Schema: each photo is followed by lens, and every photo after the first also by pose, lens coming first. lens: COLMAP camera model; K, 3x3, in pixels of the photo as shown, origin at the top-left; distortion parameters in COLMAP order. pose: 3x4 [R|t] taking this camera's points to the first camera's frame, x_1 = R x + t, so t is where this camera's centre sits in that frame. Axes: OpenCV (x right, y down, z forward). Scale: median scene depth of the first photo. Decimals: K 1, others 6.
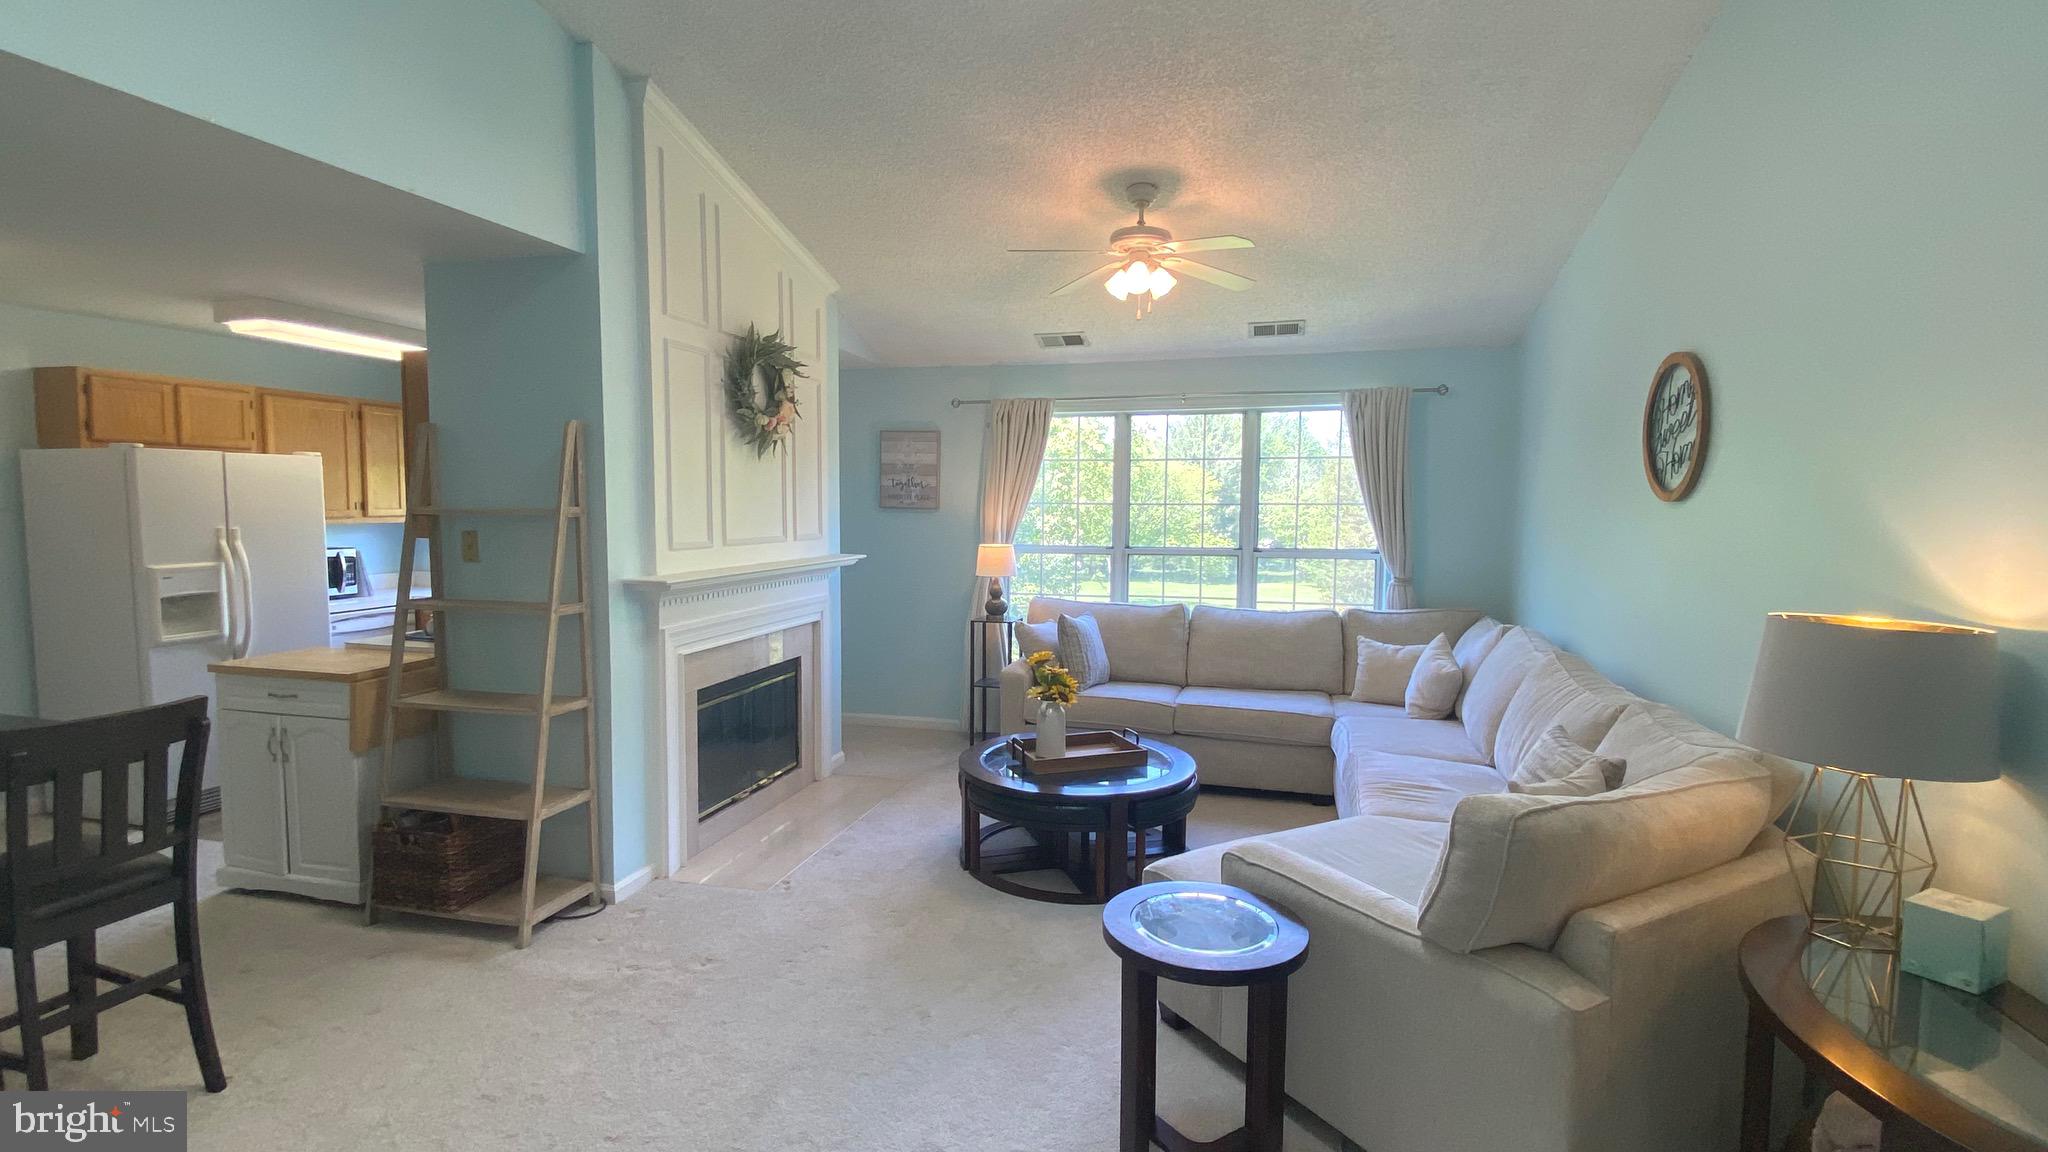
lens RADIAL K [[978.5, 0, 1021.5], [0, 978.5, 580.2], [0, 0, 1]] dist [-0.000067, -0.009998]
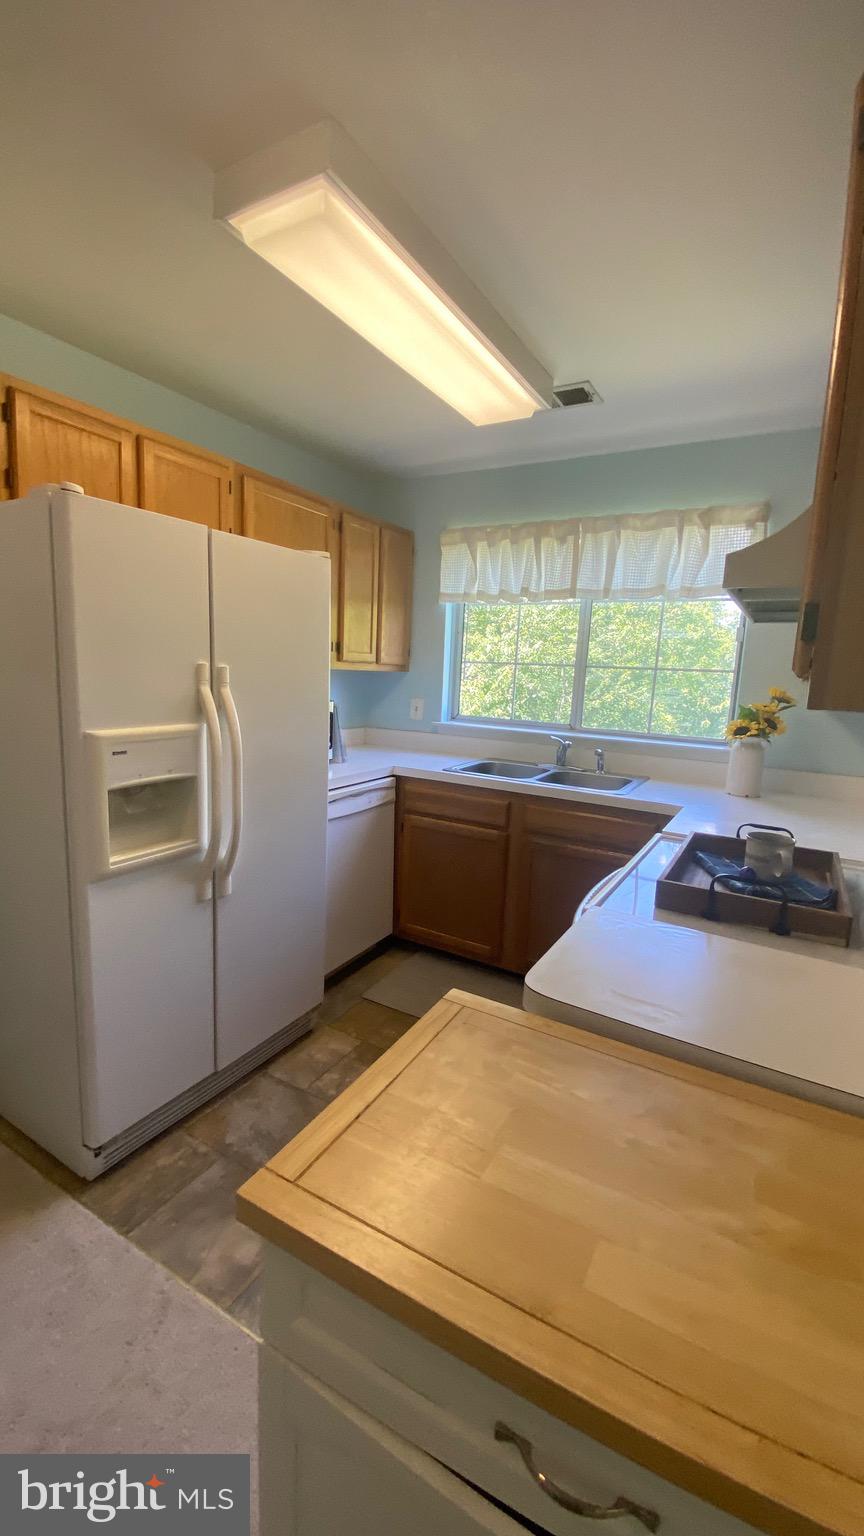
lens RADIAL K [[628.7, 0, 436.0], [0, 628.7, 771.4], [0, 0, 1]] dist [0.036227, -0.000673]
pose [[0.963158, 0.084154, -0.255431, -0.590753], [-0.064464, 0.994335, 0.084515, -0.031111], [0.261096, -0.064935, 0.963126, 0.673998]]
